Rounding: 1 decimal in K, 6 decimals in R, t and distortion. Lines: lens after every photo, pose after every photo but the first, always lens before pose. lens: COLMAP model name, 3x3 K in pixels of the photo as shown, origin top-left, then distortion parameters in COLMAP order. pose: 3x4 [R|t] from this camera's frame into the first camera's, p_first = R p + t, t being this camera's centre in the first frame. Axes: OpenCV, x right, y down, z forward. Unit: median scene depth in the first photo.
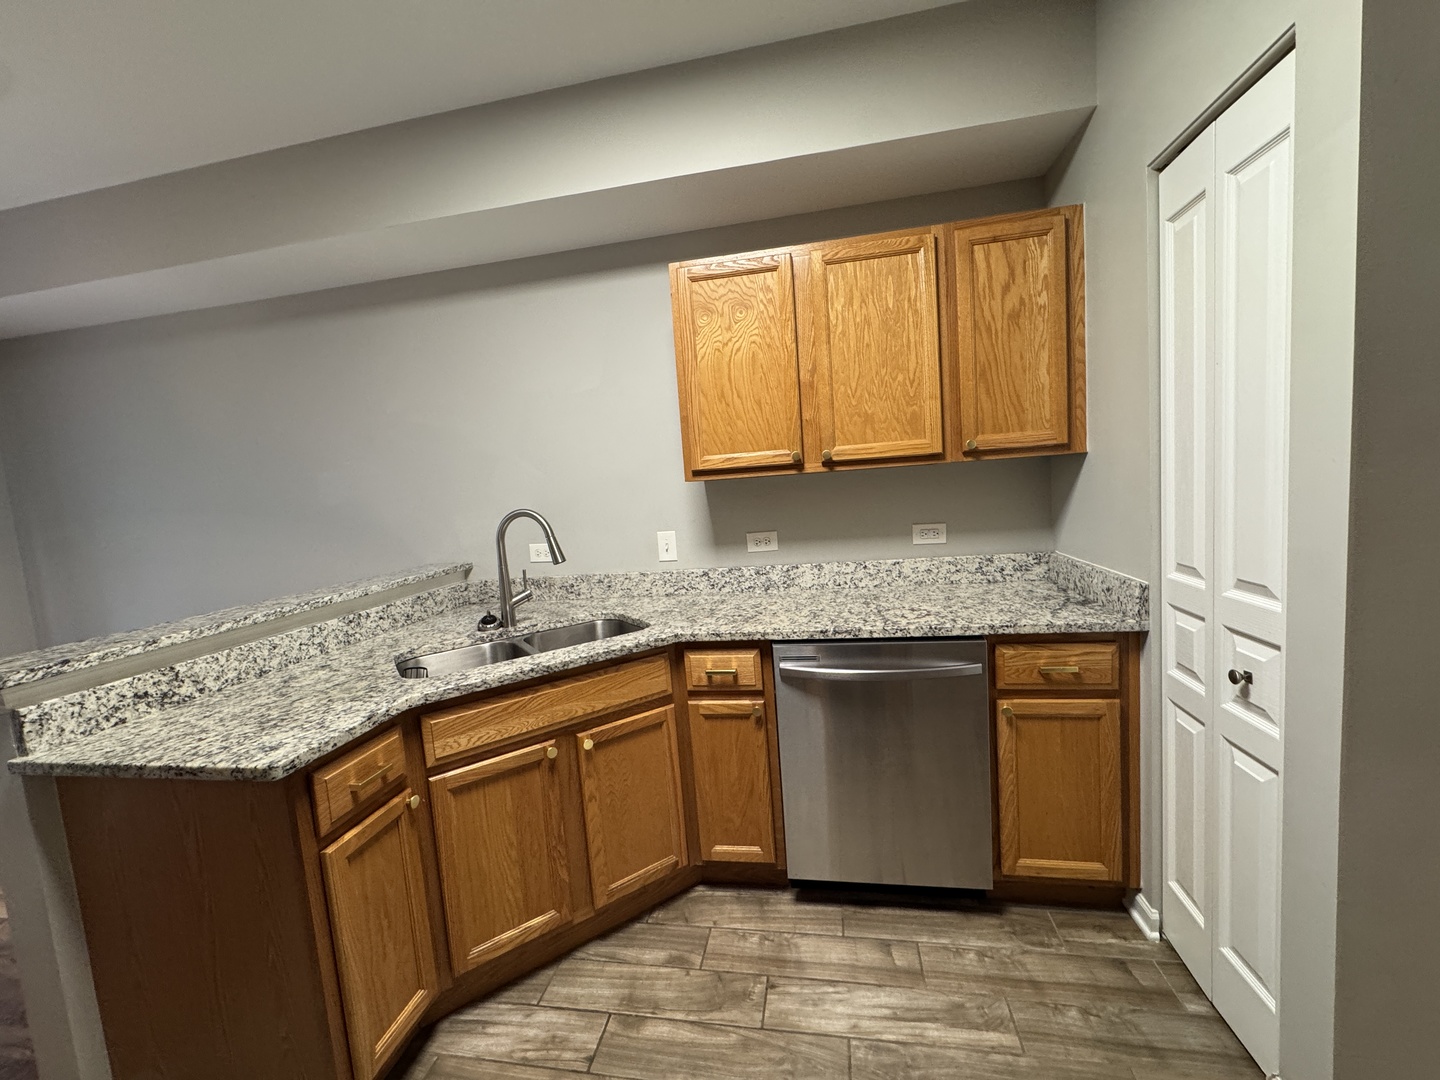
lens RADIAL K [[575.8, 0, 720.0], [0, 575.8, 540.0], [0, 0, 1]] dist [-0.000594, 0.000109]
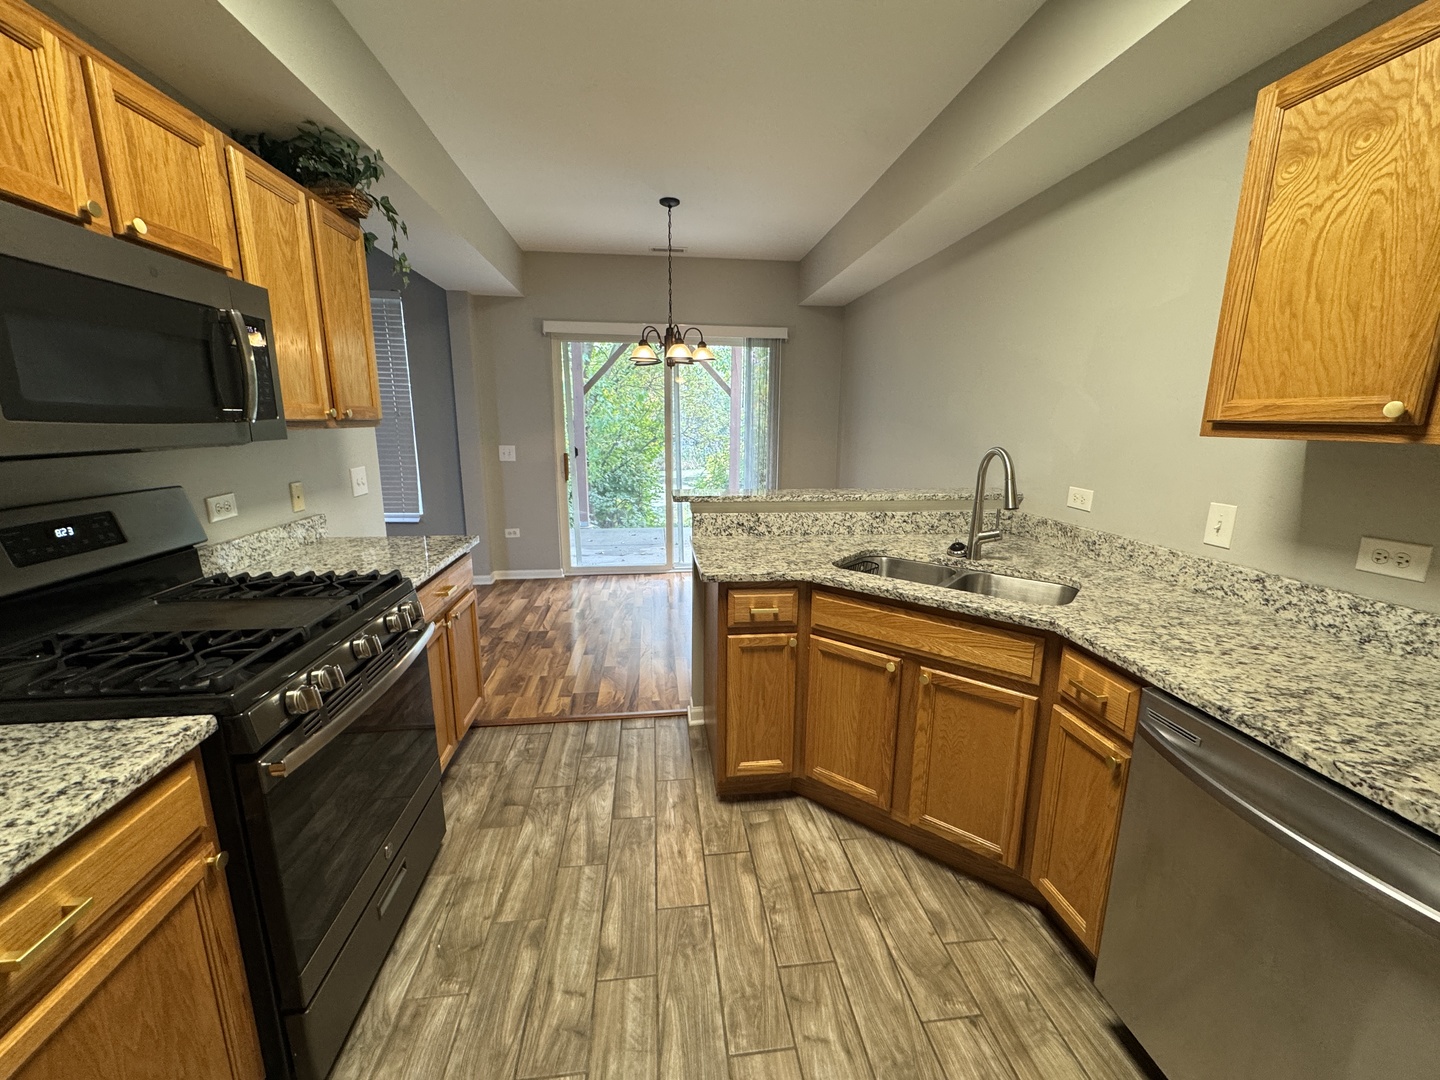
lens RADIAL K [[575.8, 0, 720.0], [0, 575.8, 540.0], [0, 0, 1]] dist [-0.000594, 0.000109]
pose [[0.287746, 0.270516, -0.918708, 0.534853], [-0.120244, 0.961892, 0.245570, -0.098938], [0.950128, 0.039807, 0.309308, 0.294619]]
